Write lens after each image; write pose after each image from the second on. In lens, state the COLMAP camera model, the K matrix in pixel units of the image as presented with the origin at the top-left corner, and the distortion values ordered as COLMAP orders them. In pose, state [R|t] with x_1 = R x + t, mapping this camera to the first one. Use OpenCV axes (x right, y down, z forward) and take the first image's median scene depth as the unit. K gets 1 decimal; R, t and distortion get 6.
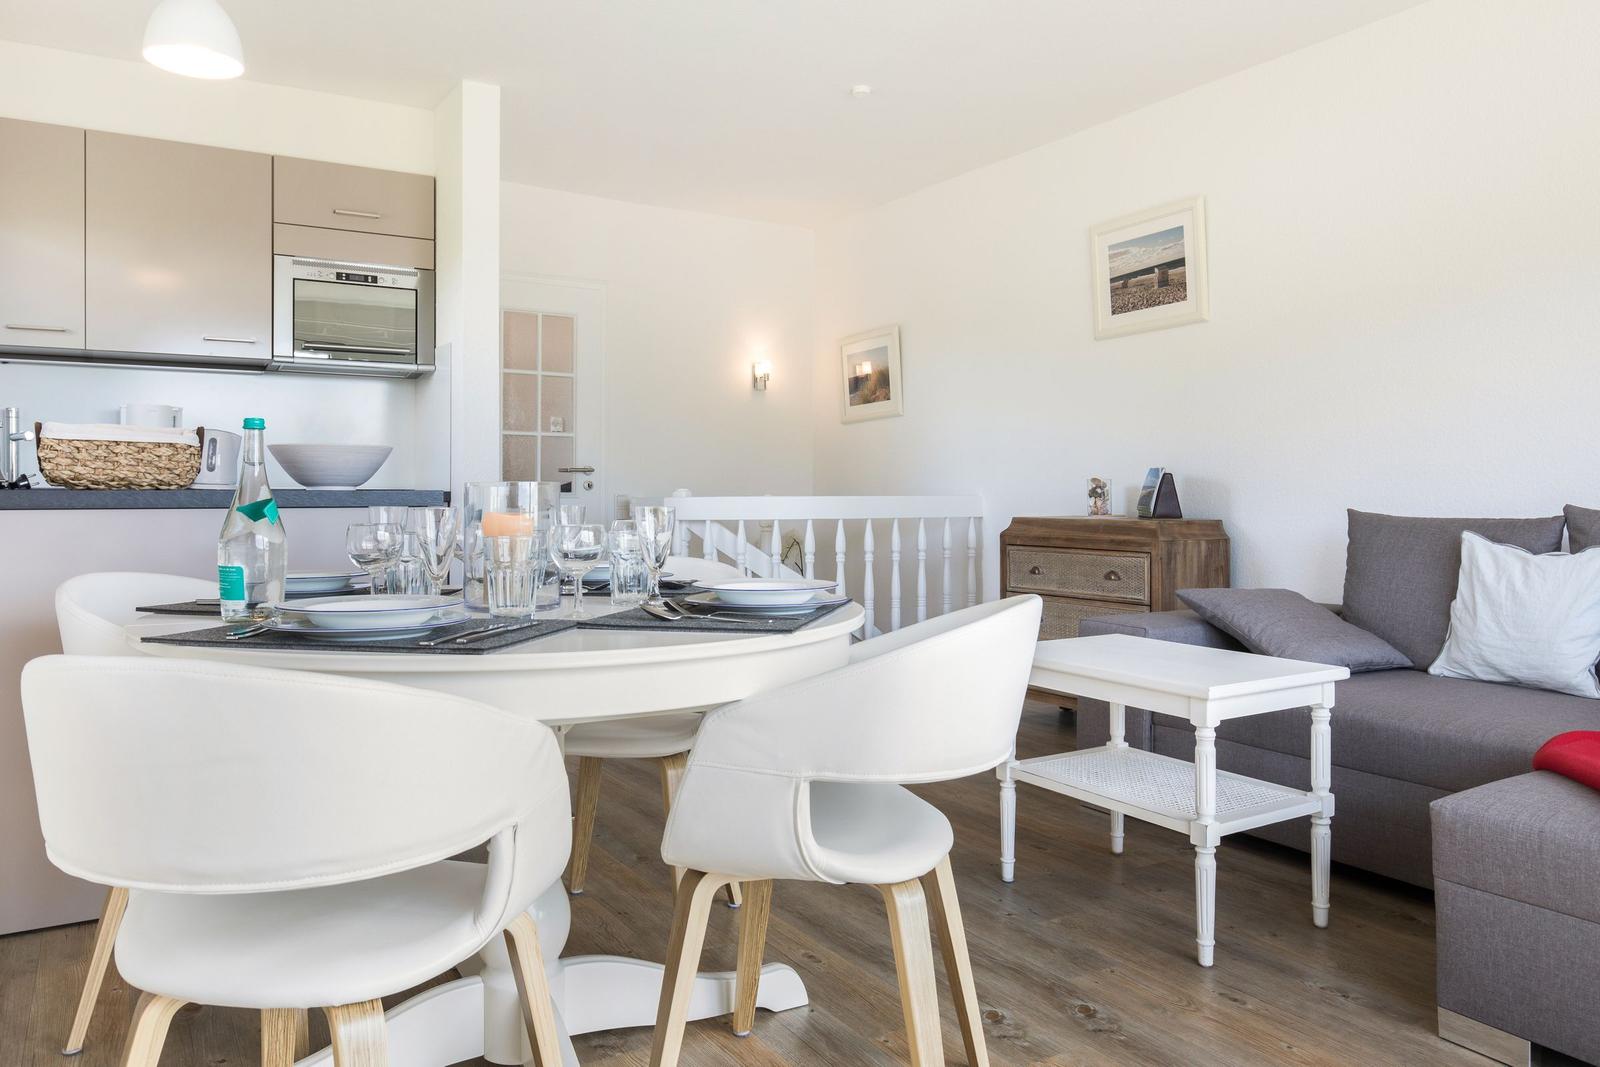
lens RADIAL K [[1019.3, 0, 794.9], [0, 1019.3, 479.3], [0, 0, 1]] dist [-0.021508, 0.006430]
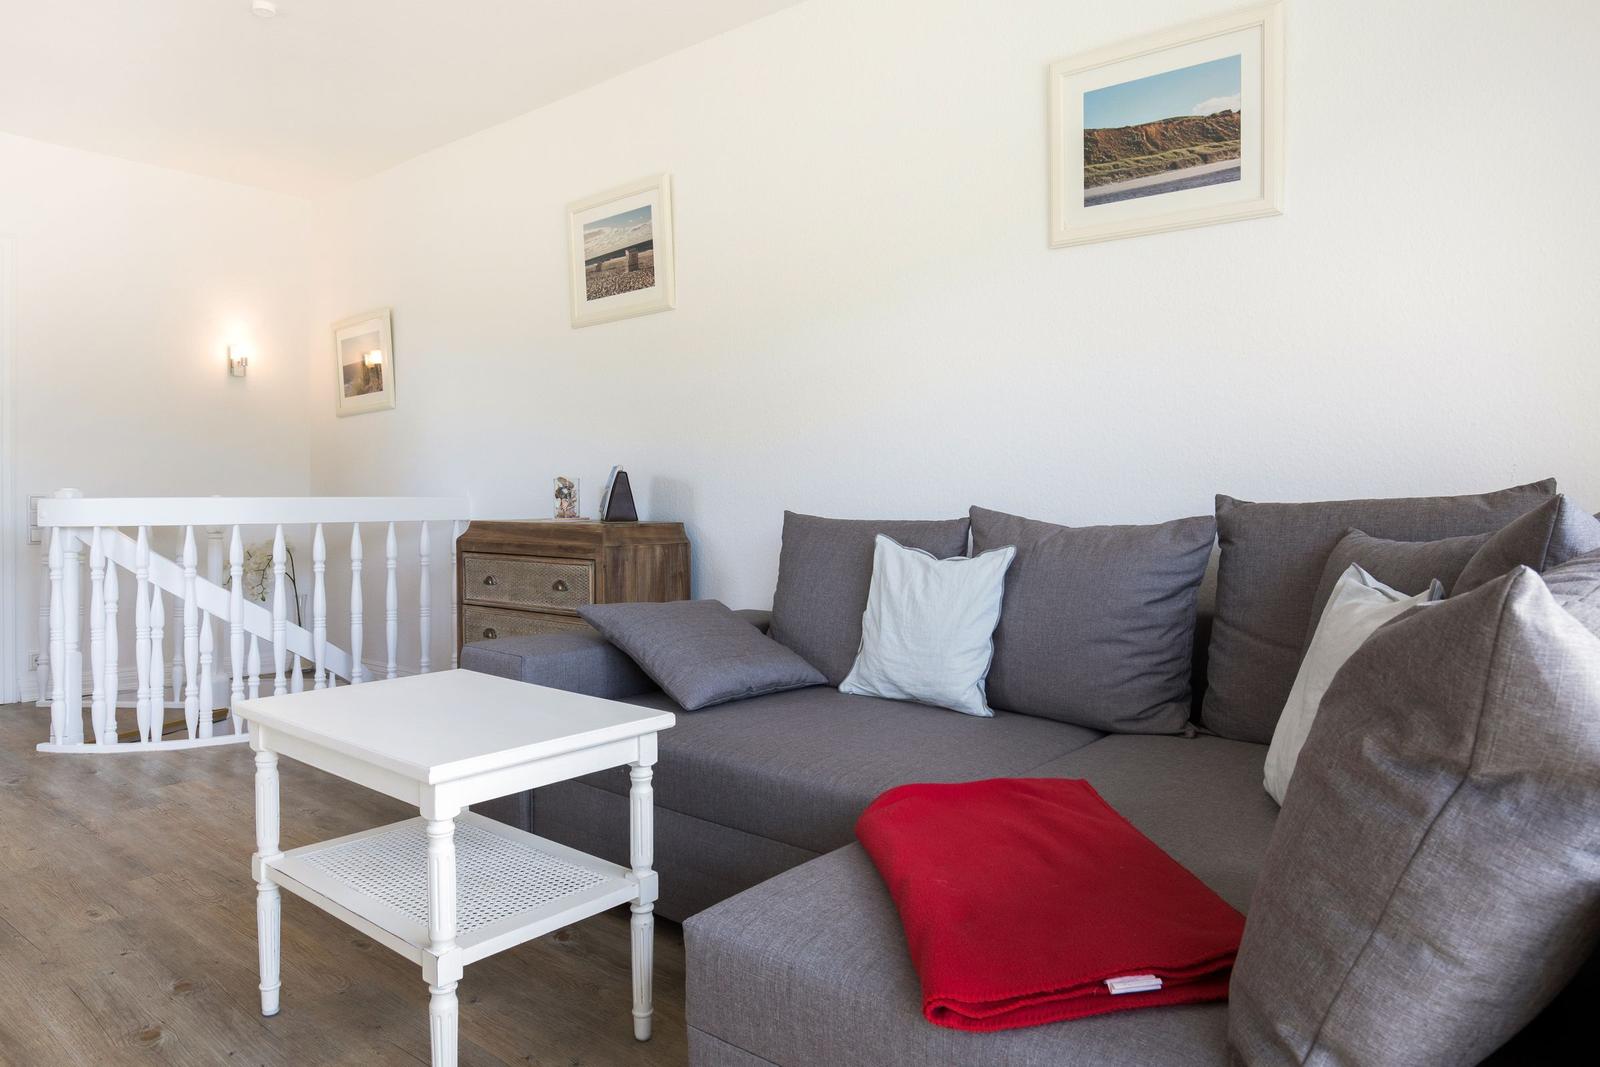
lens RADIAL K [[848.9, 0, 801.9], [0, 848.9, 491.2], [0, 0, 1]] dist [-0.017638, 0.000375]
pose [[0.957416, 0.001006, 0.288711, 0.305974], [-0.003654, 0.999956, 0.008633, 0.004229], [-0.288689, -0.009320, 0.957377, 0.228694]]
